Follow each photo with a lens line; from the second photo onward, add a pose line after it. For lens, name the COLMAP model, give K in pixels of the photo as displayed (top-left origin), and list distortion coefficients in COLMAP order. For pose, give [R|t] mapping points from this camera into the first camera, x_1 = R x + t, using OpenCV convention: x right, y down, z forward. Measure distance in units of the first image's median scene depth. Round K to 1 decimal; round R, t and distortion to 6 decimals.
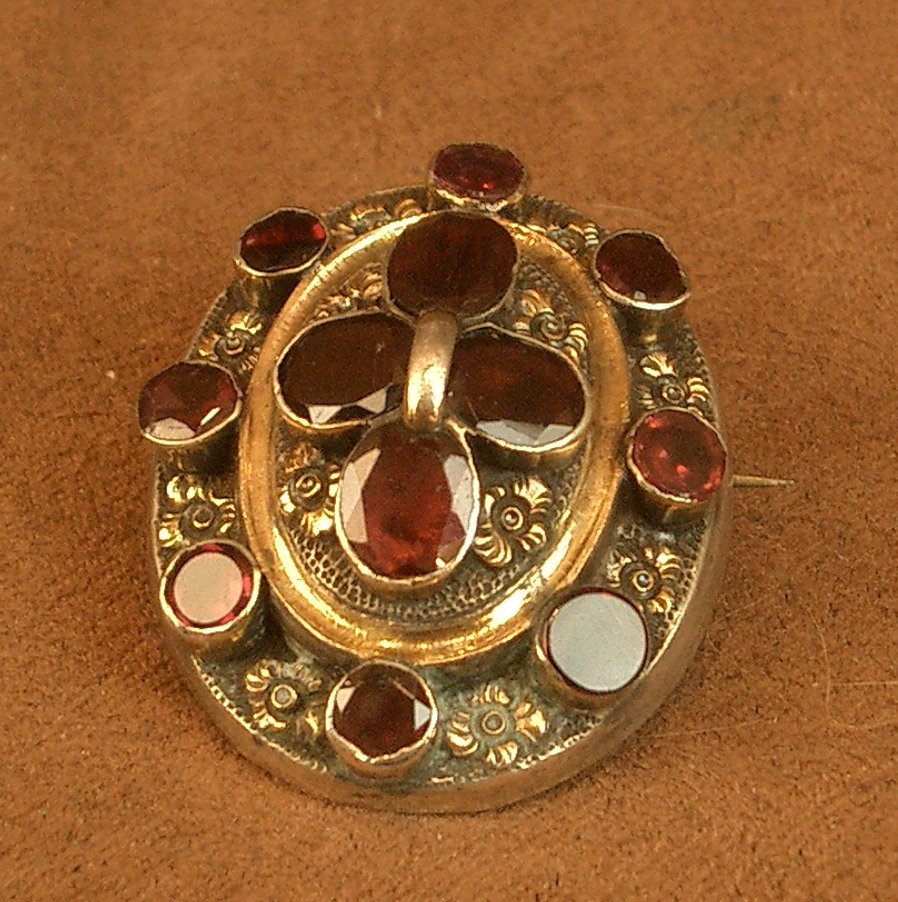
lens RADIAL K [[3588.6, 0, 449.0], [0, 3588.6, 451.0], [0, 0, 1]] dist [0.376257, 1.622741]
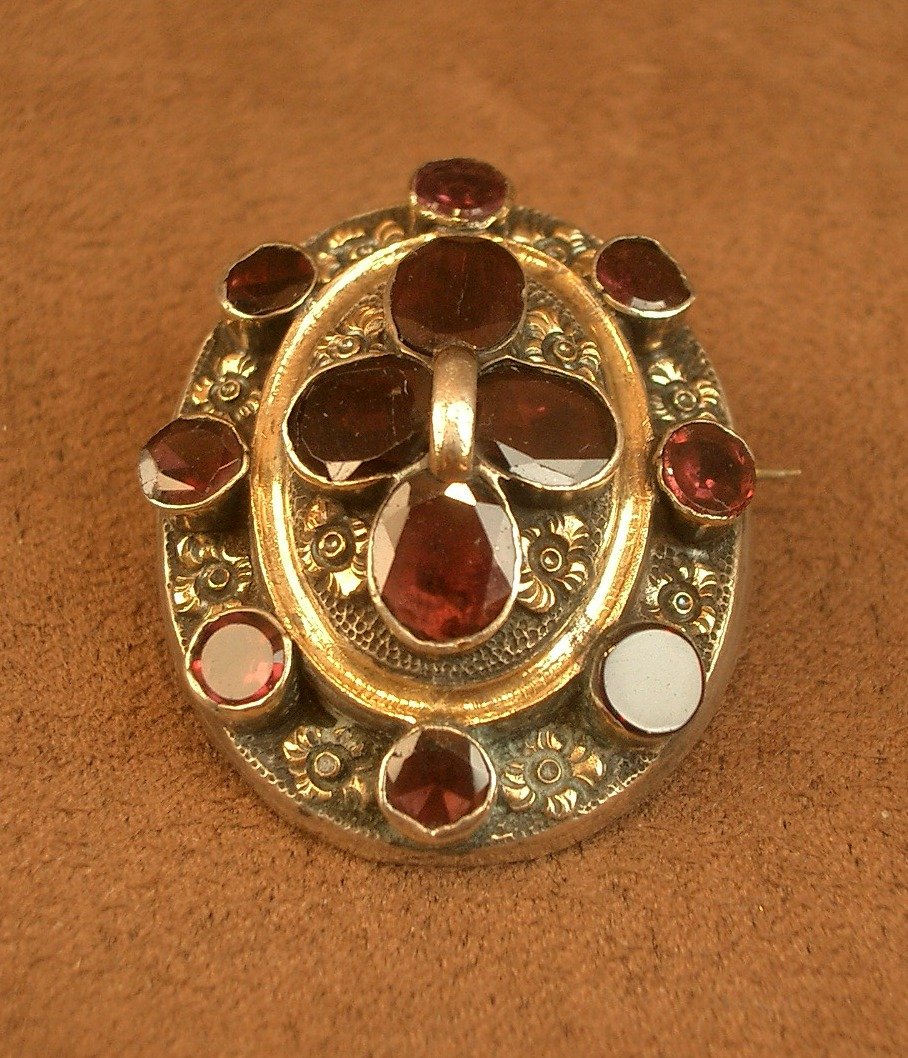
lens RADIAL K [[2394.9, 0, 451.1], [0, 2394.9, 476.0], [0, 0, 1]] dist [0.021243, 0.074742]
pose [[0.992907, -0.096432, 0.069545, -0.049568], [0.091045, 0.992876, 0.076866, -0.053099], [-0.076462, -0.069989, 0.994613, 0.368249]]
